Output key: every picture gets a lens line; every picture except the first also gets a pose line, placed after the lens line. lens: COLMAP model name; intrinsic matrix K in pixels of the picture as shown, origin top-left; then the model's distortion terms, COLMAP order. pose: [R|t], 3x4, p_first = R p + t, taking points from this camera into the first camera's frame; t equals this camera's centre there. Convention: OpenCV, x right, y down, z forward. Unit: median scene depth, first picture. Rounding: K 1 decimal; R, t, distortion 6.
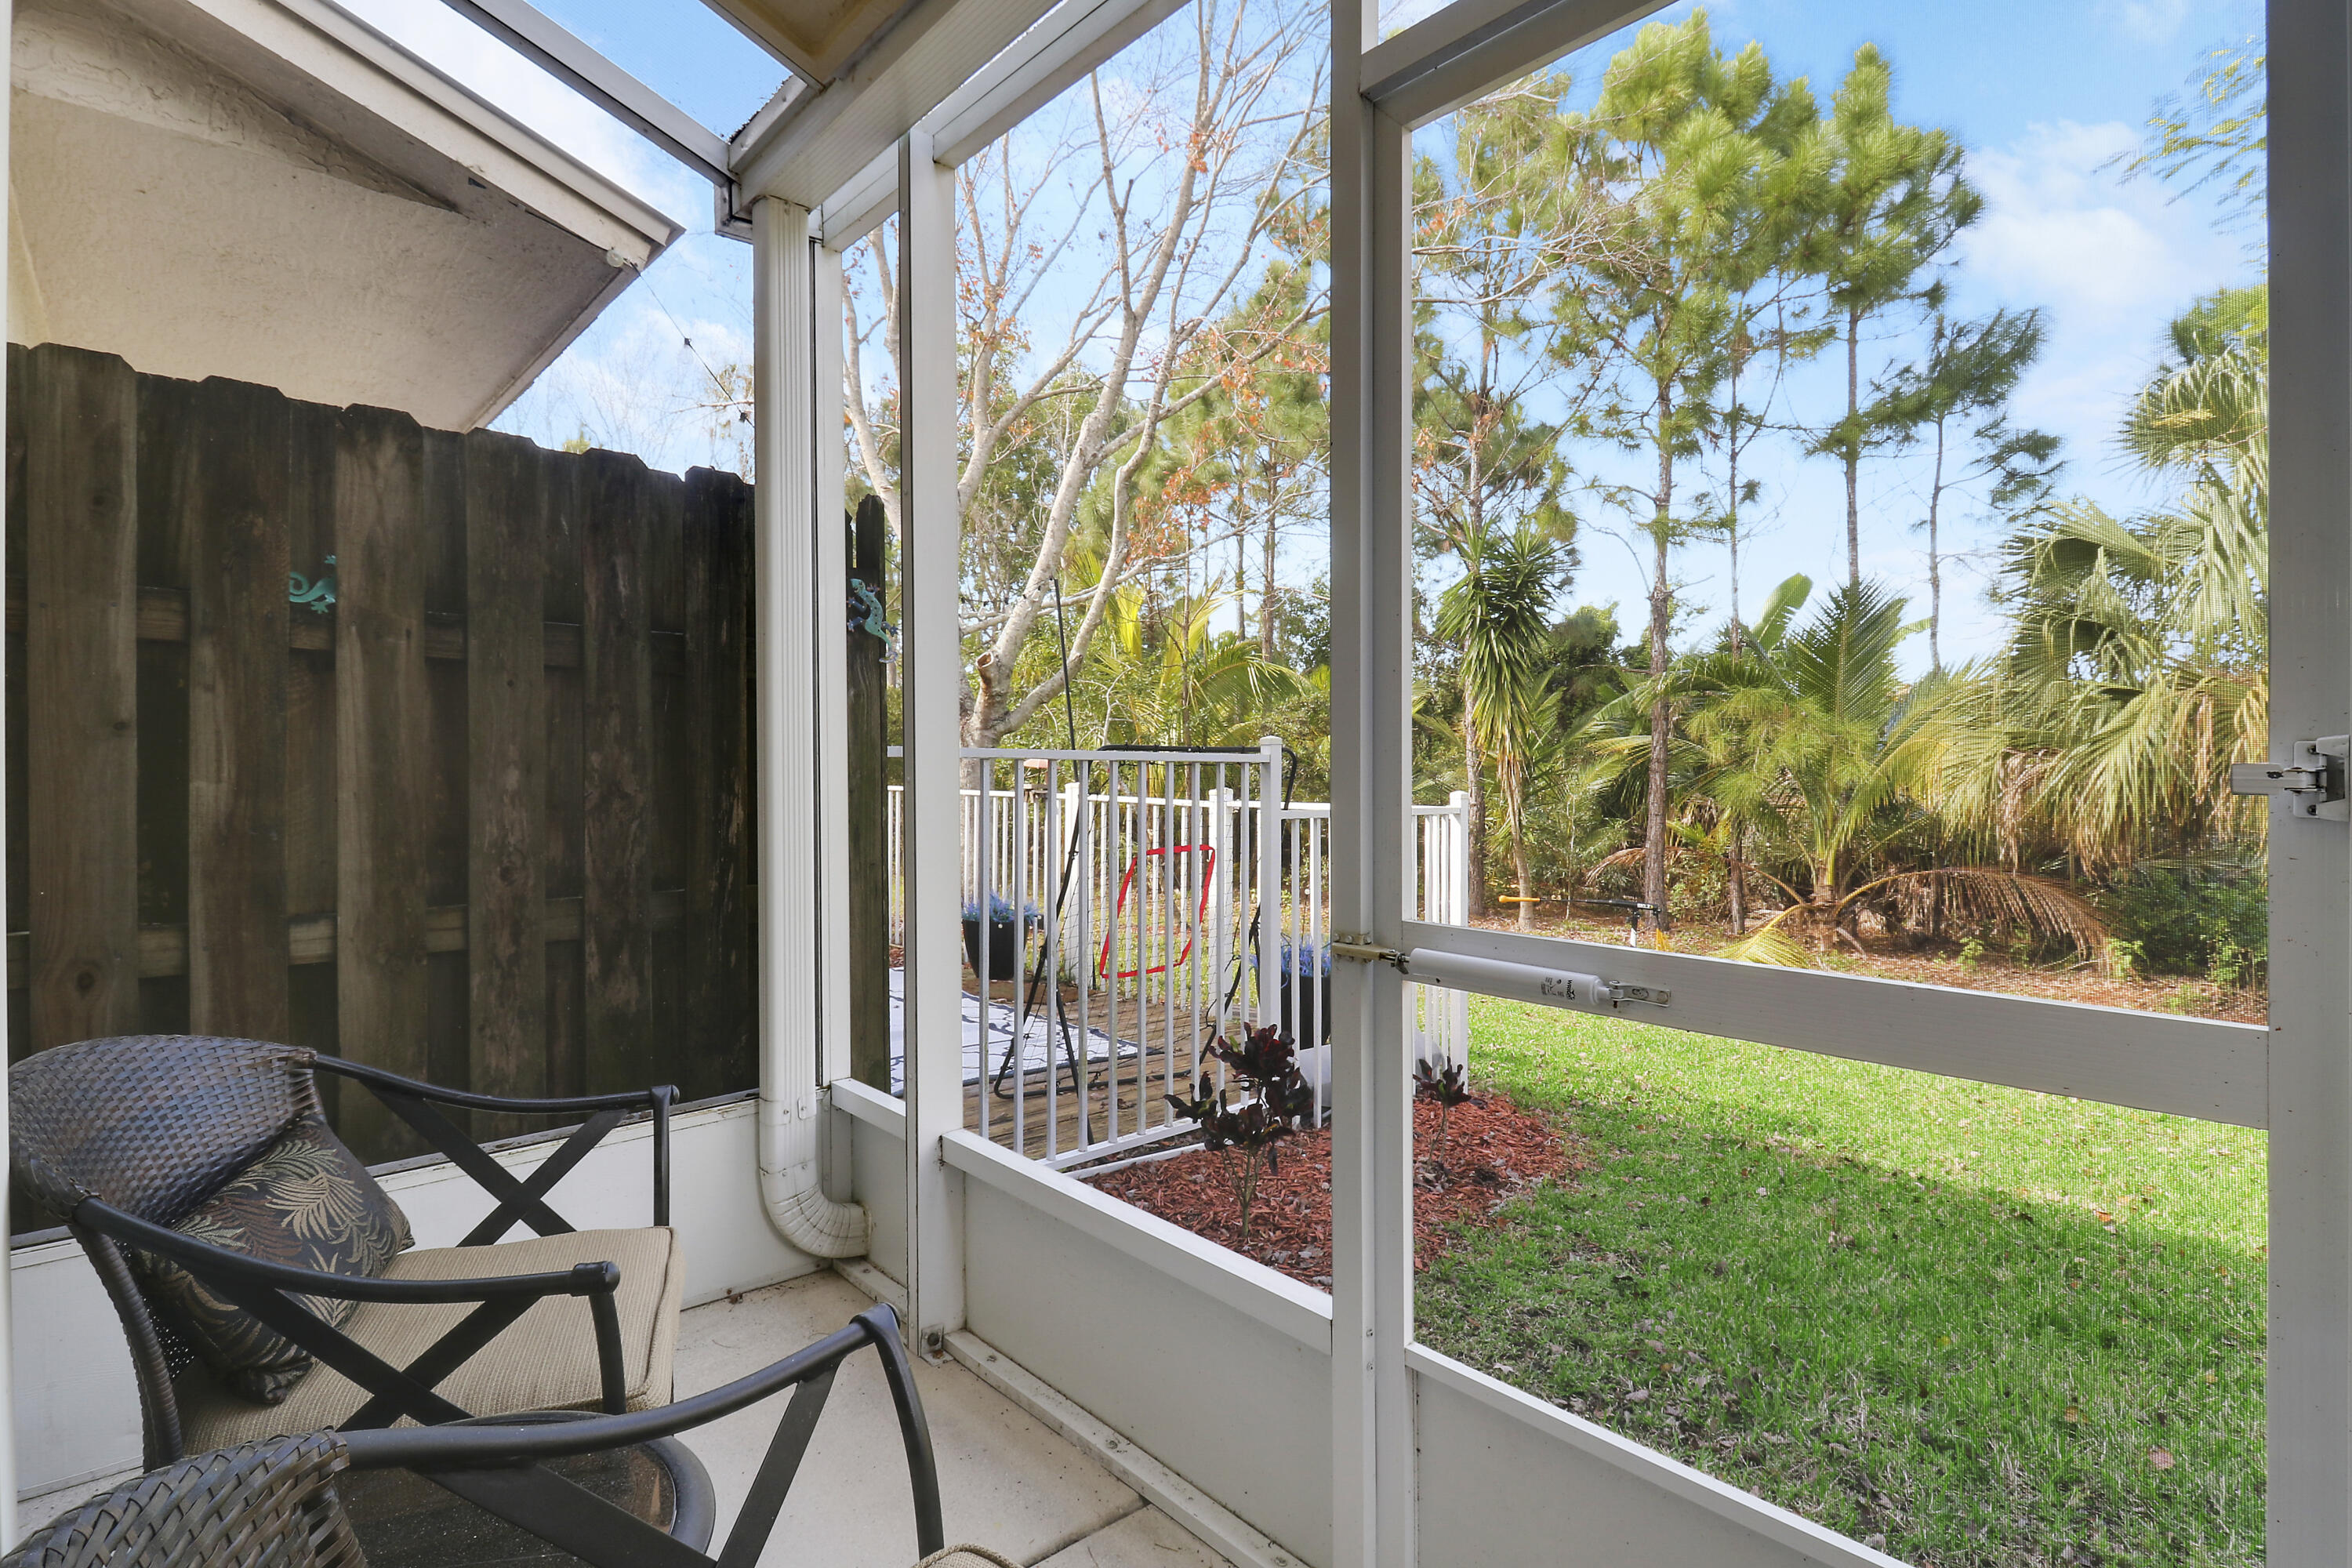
lens RADIAL K [[1102.0, 0, 1196.3], [0, 1102.0, 780.3], [0, 0, 1]] dist [-0.002519, -0.009030]
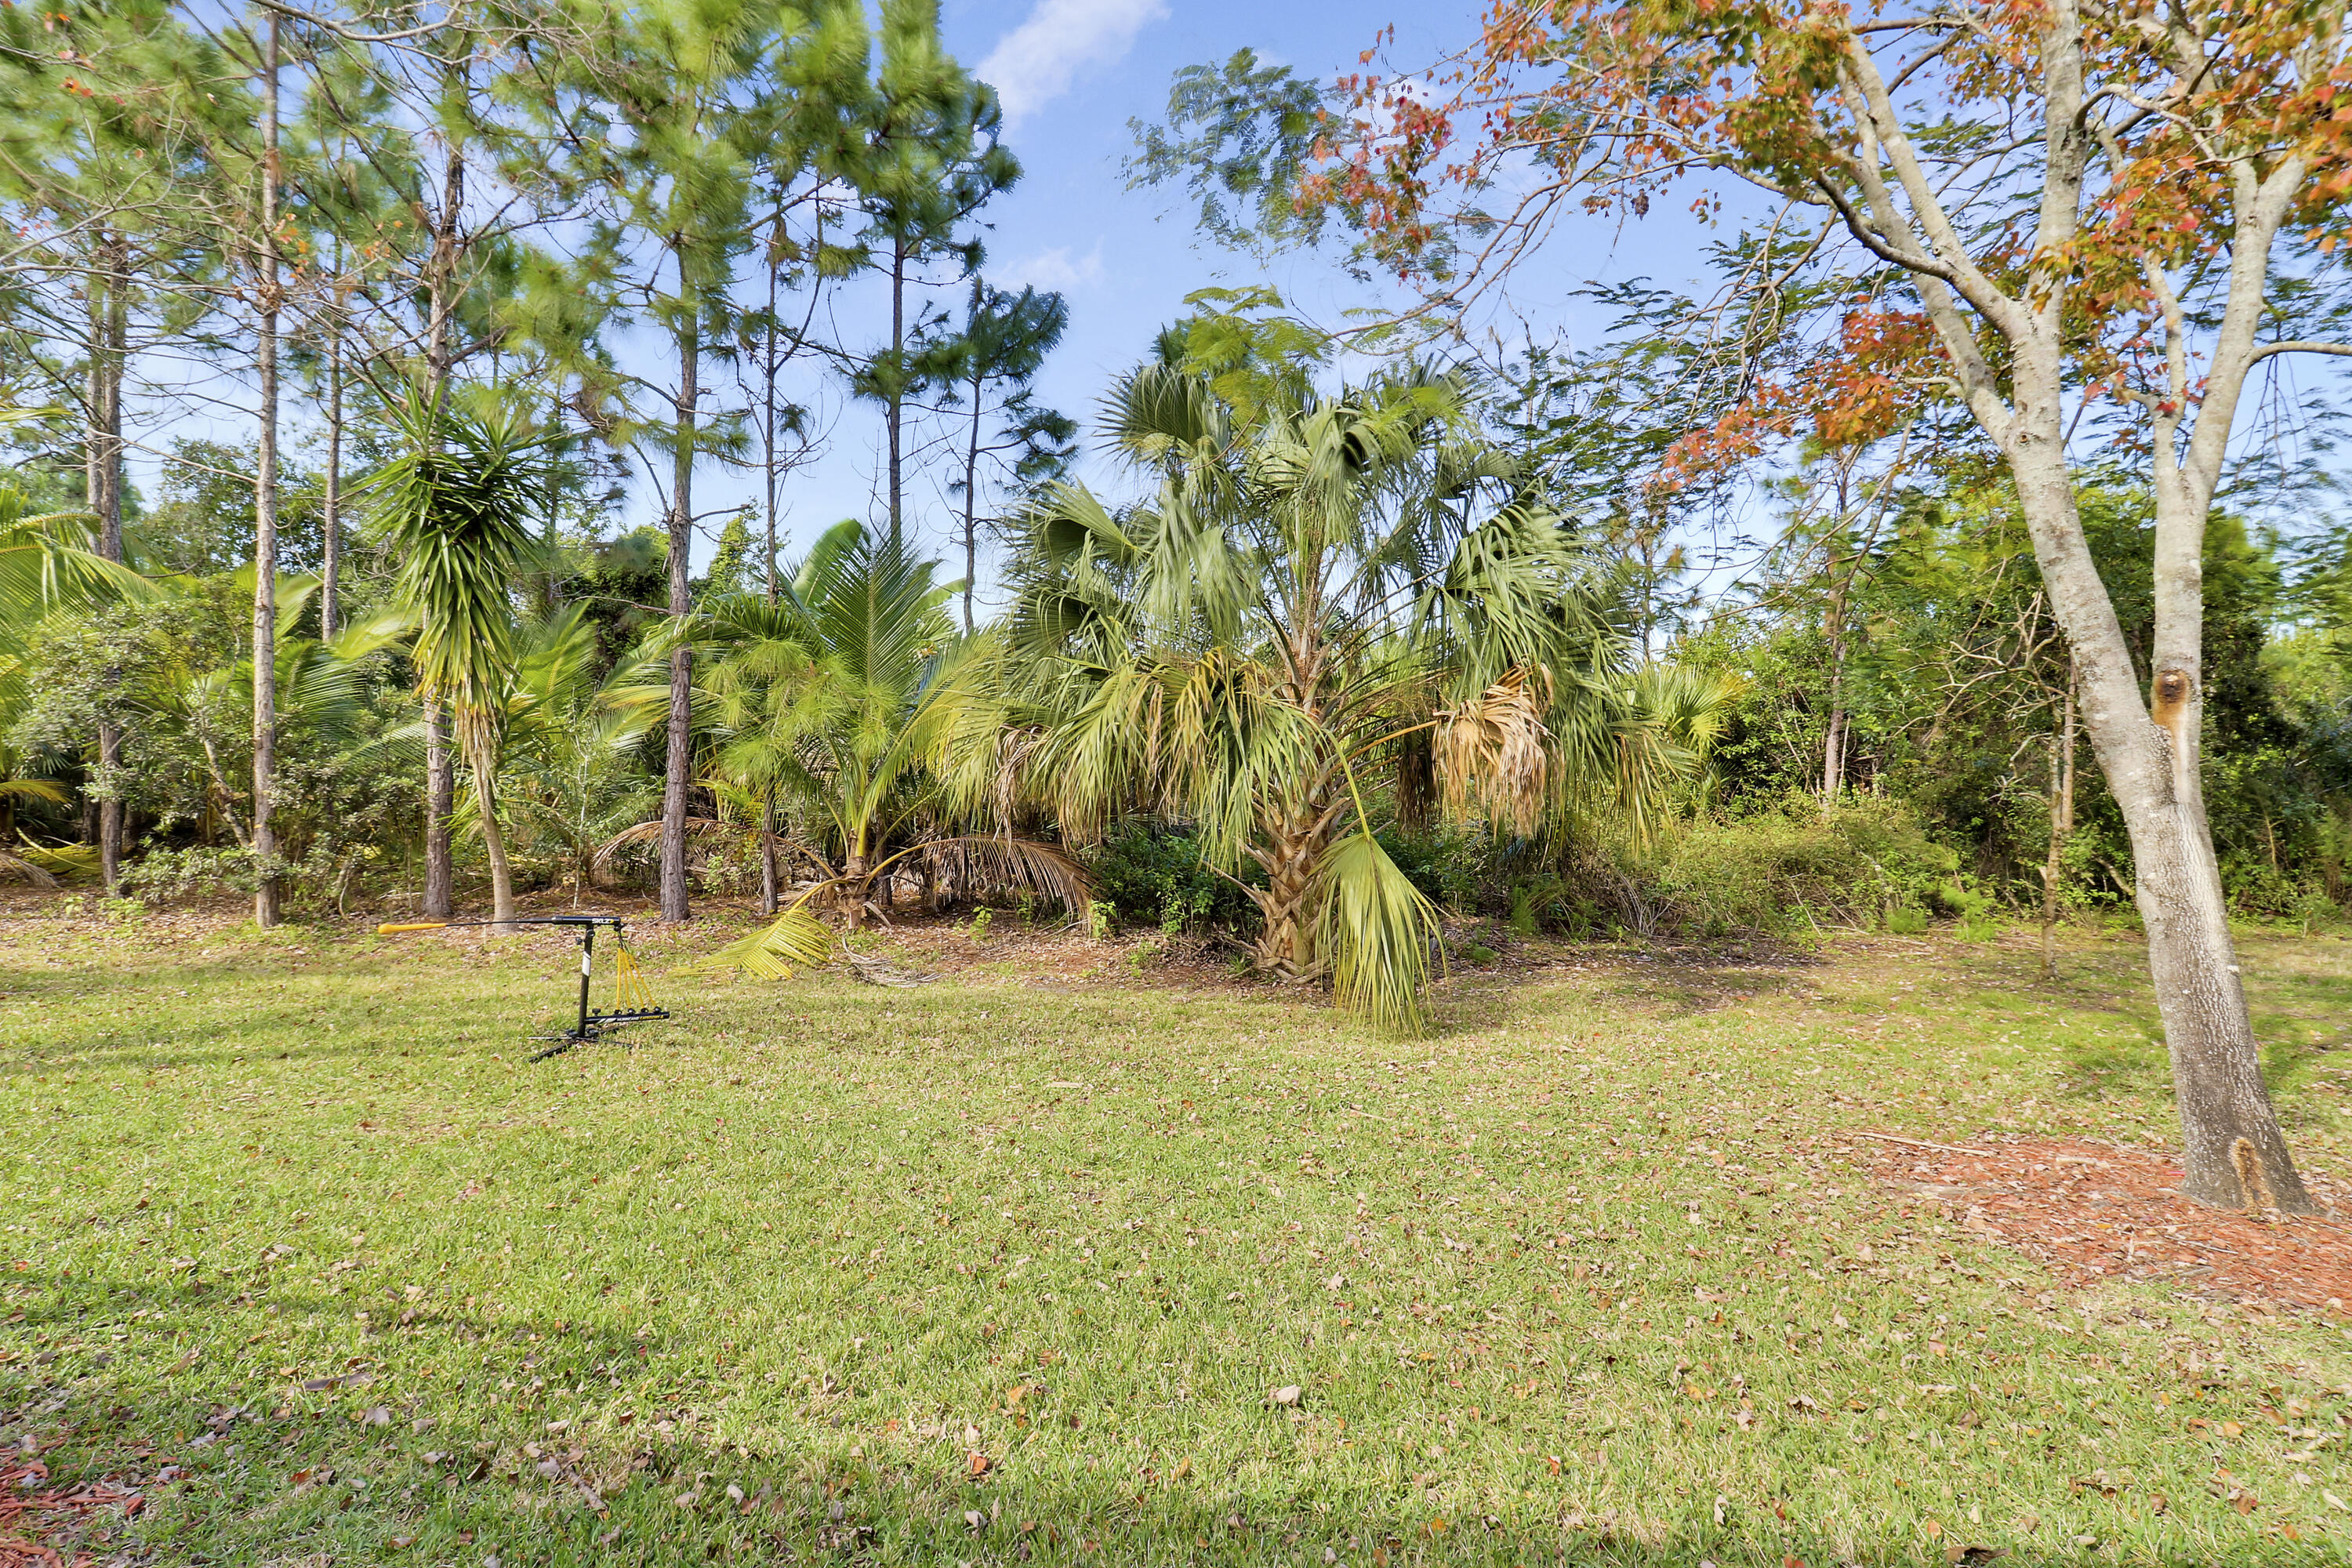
lens RADIAL K [[1150.2, 0, 1174.7], [0, 1150.2, 768.9], [0, 0, 1]] dist [-0.016151, -0.007883]
pose [[0.736680, -0.005225, 0.676221, 0.111915], [-0.025209, 0.999063, 0.035182, -0.020142], [-0.675771, -0.042965, 0.735858, 0.102854]]
